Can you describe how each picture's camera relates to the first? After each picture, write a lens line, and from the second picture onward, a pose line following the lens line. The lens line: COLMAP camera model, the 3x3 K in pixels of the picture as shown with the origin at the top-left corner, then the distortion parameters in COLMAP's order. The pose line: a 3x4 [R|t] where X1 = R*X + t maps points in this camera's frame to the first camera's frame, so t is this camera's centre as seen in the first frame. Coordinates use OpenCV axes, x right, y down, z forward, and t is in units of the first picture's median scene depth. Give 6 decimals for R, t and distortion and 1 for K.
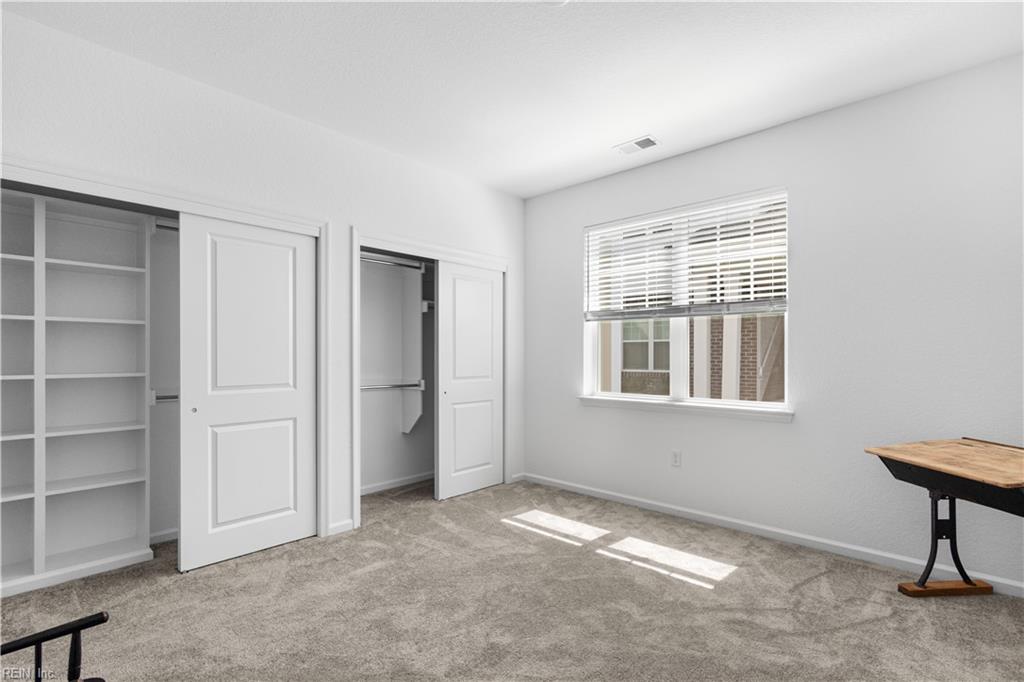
lens RADIAL K [[486.9, 0, 518.5], [0, 486.9, 356.4], [0, 0, 1]] dist [0.001253, 0.001855]
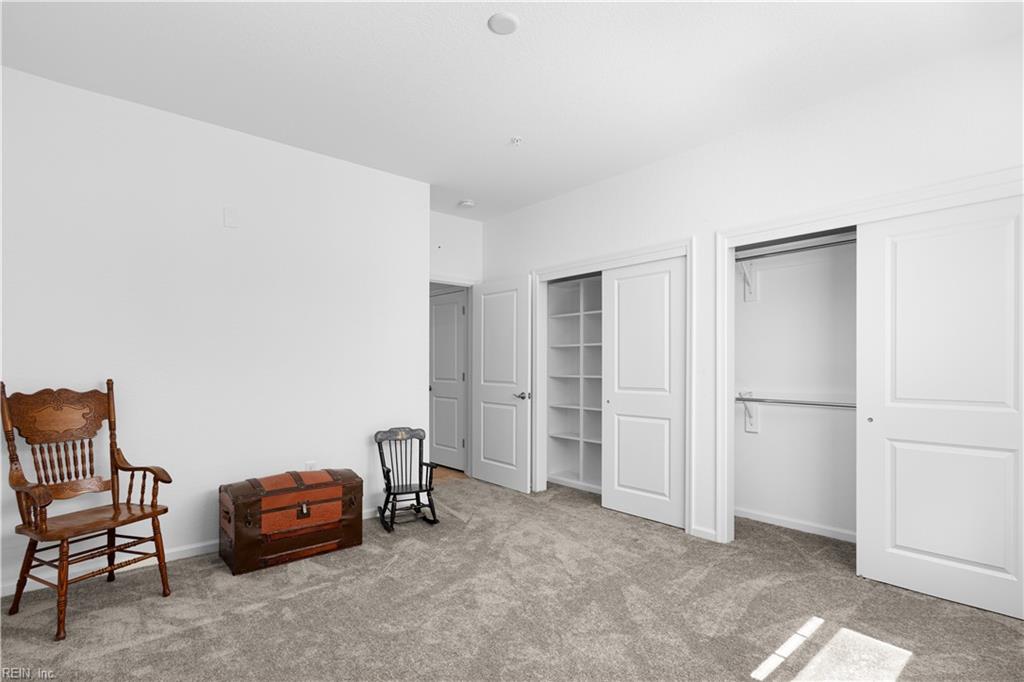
lens RADIAL K [[486.9, 0, 529.5], [0, 486.9, 372.6], [0, 0, 1]] dist [0.001253, 0.001855]
pose [[-0.056735, 0.016271, -0.998257, 0.665312], [-0.001449, 0.999865, 0.016380, -0.001531], [0.998388, 0.002376, -0.056703, 0.686655]]
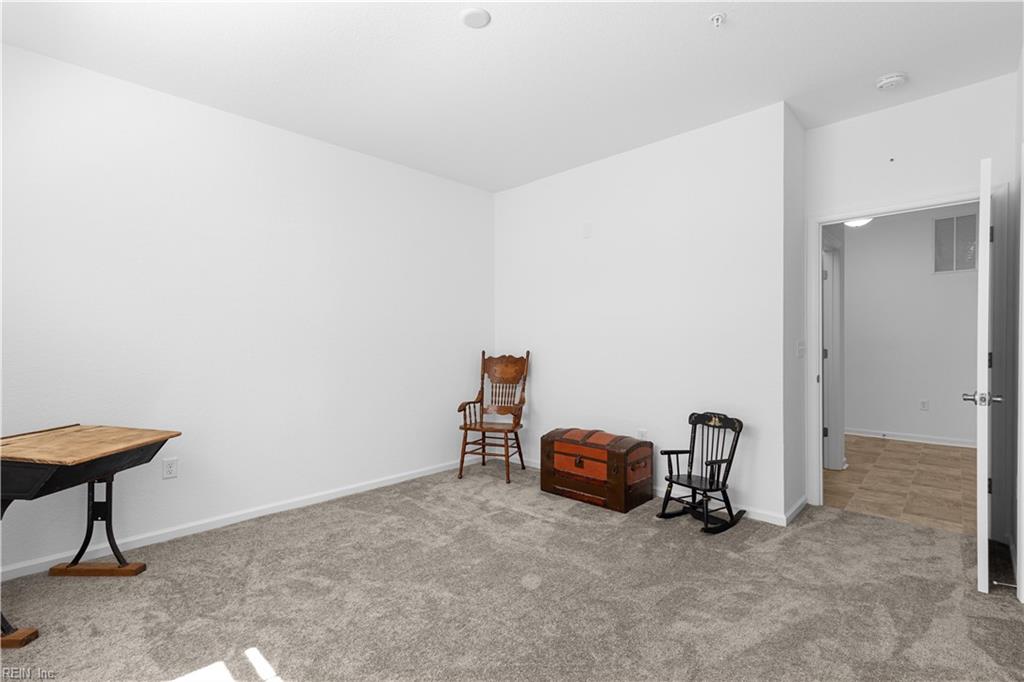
lens RADIAL K [[486.9, 0, 503.9], [0, 486.9, 342.9], [0, 0, 1]] dist [0.001253, 0.001855]
pose [[-0.999920, 0.007945, -0.009813, -0.000827], [0.007920, 0.999965, 0.002563, -0.002267], [0.009833, 0.002486, -0.999949, 1.291526]]
